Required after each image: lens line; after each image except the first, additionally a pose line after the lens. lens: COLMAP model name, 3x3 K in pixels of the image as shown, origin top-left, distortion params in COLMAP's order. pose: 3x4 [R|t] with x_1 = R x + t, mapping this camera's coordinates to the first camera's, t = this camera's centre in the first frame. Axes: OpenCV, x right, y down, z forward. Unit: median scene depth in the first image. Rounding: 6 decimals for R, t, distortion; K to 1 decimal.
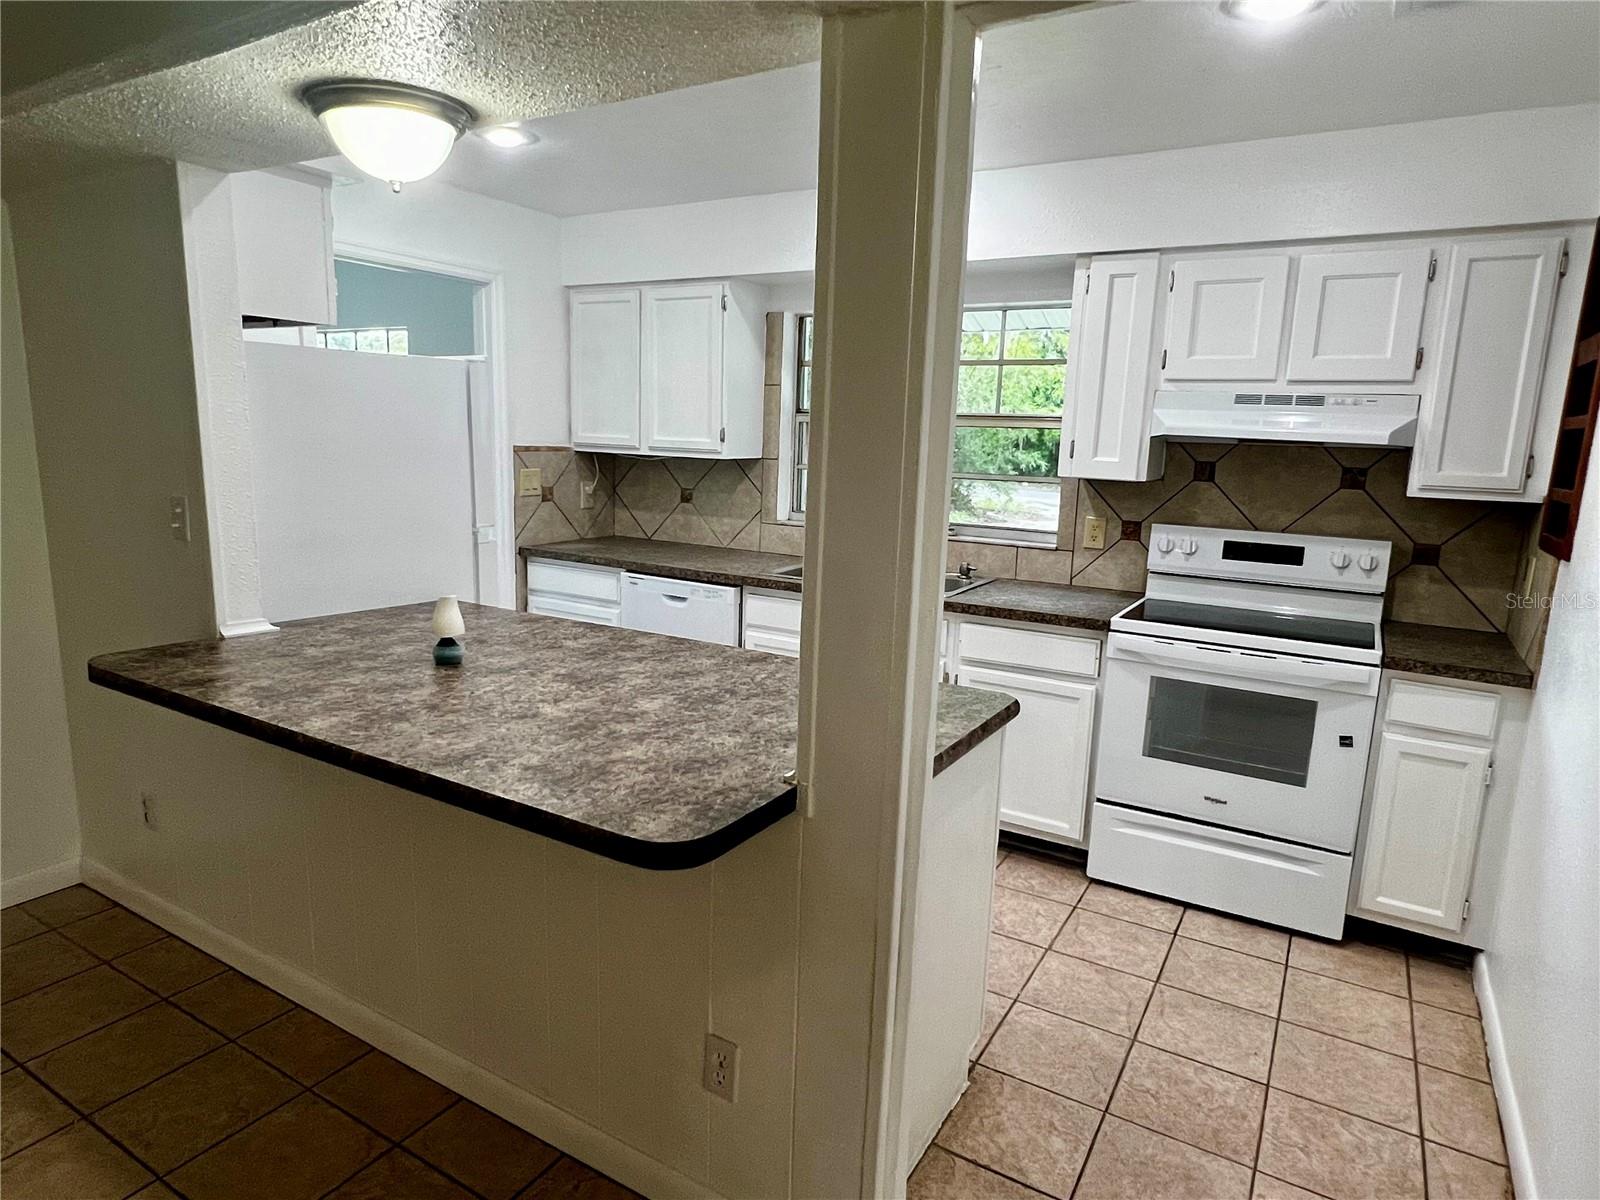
lens RADIAL K [[948.1, 0, 792.4], [0, 948.1, 603.7], [0, 0, 1]] dist [-0.002658, 0.000732]
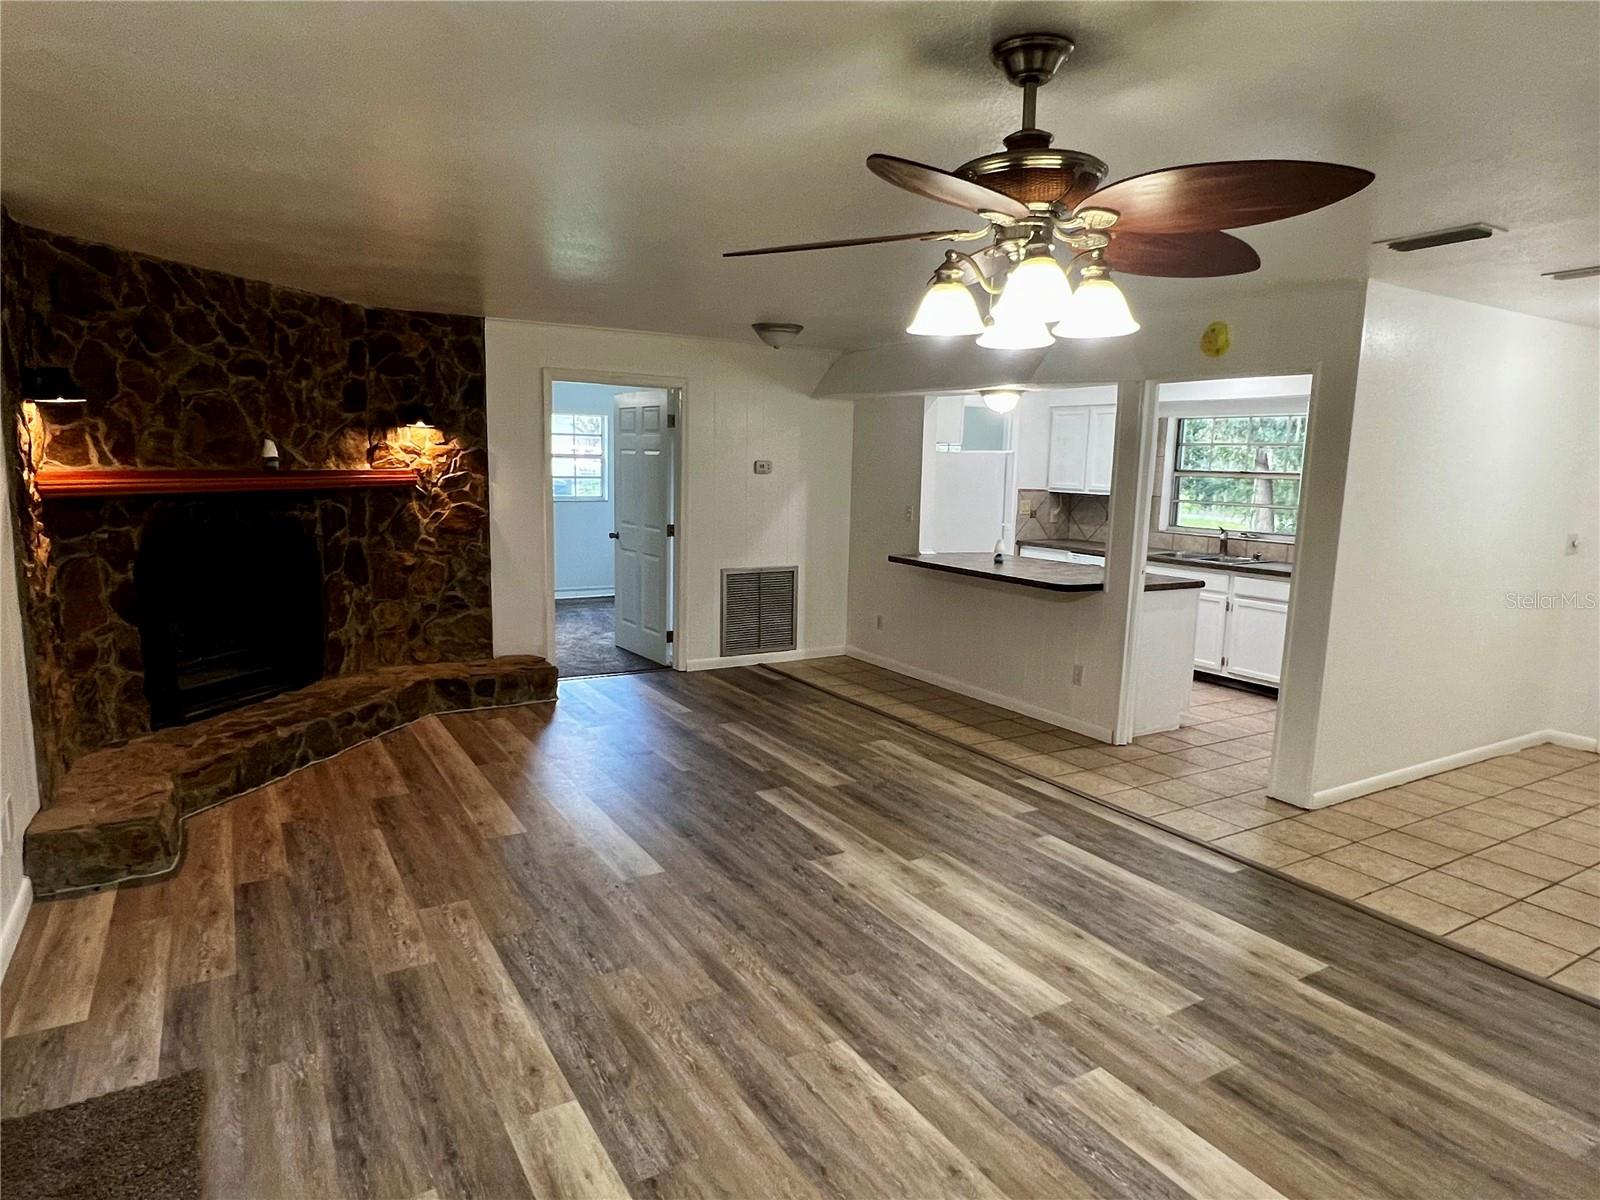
lens RADIAL K [[948.1, 0, 798.2], [0, 948.1, 604.1], [0, 0, 1]] dist [-0.002658, 0.000732]
pose [[0.884049, 0.056536, -0.463962, 0.332331], [-0.078657, 0.996496, -0.028448, 0.236141], [0.460727, 0.061644, 0.885398, -1.363408]]
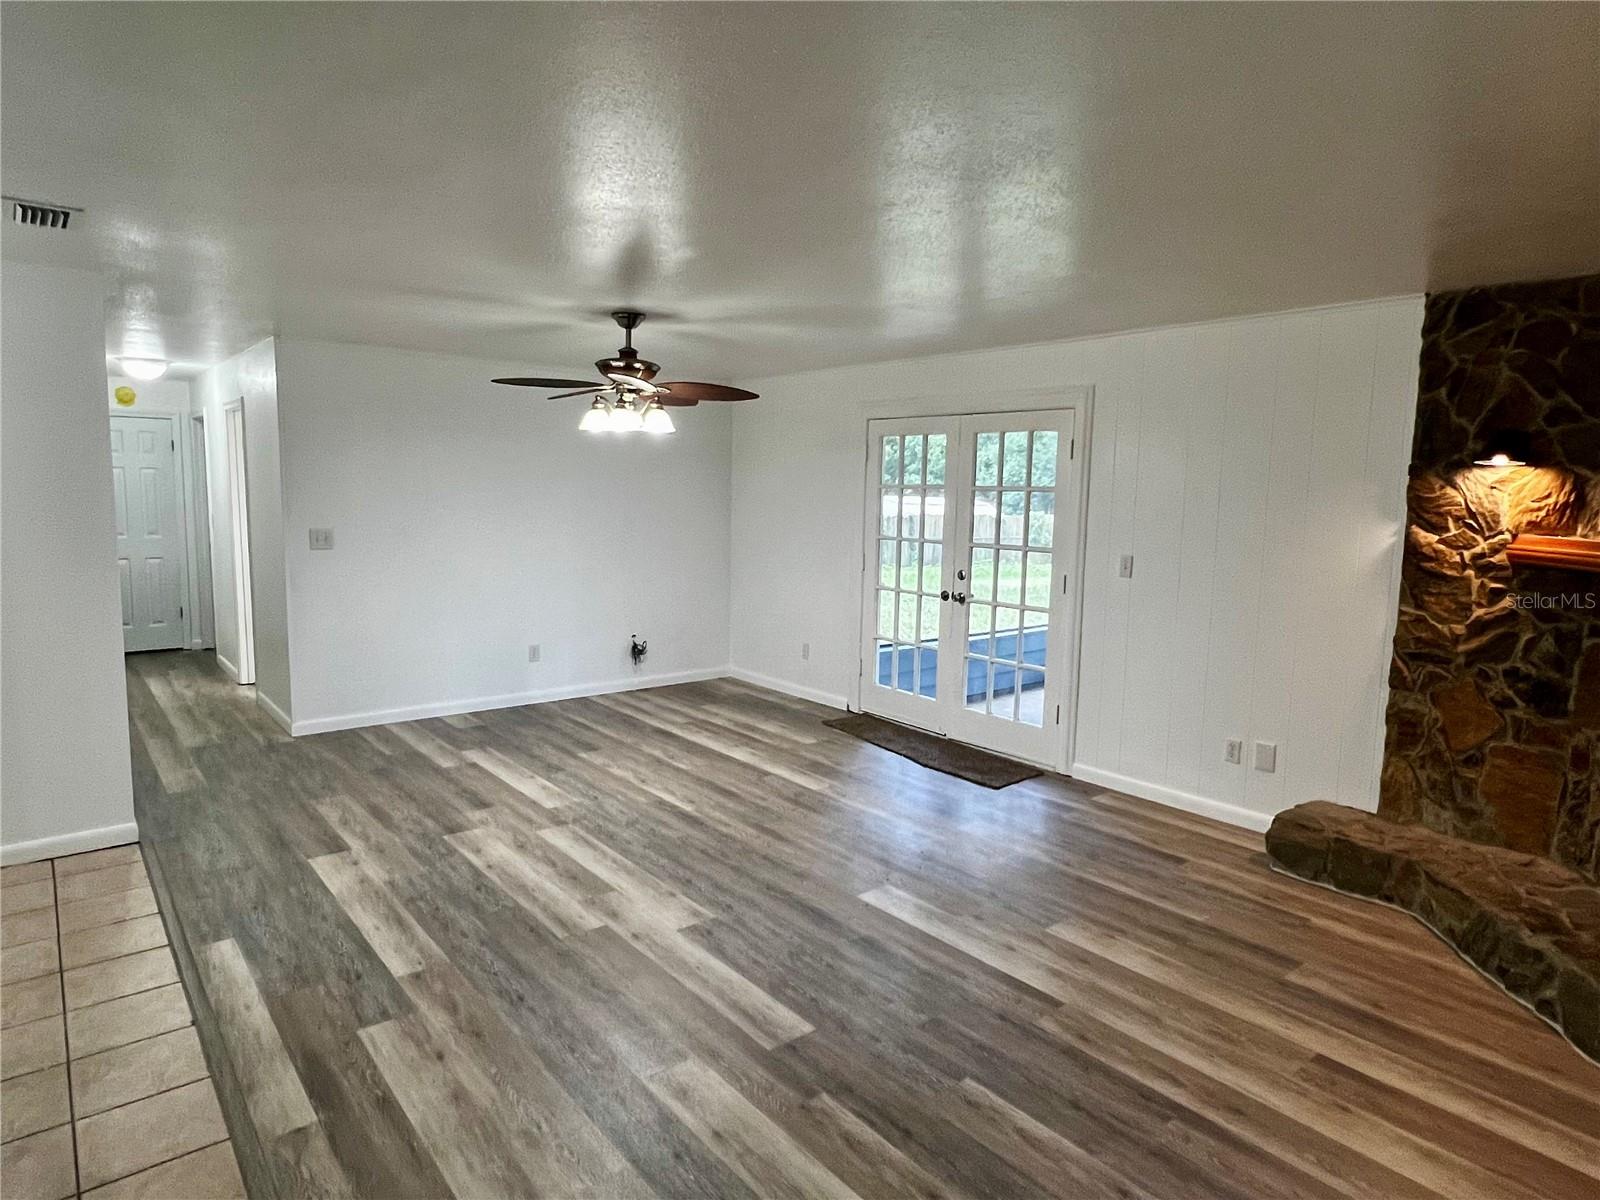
lens RADIAL K [[948.1, 0, 797.2], [0, 948.1, 595.3], [0, 0, 1]] dist [-0.002658, 0.000732]
pose [[-0.937984, -0.092396, 0.334139, -0.638451], [0.011665, 0.954873, 0.296786, -0.176395], [-0.346483, 0.282279, -0.894577, 0.619682]]
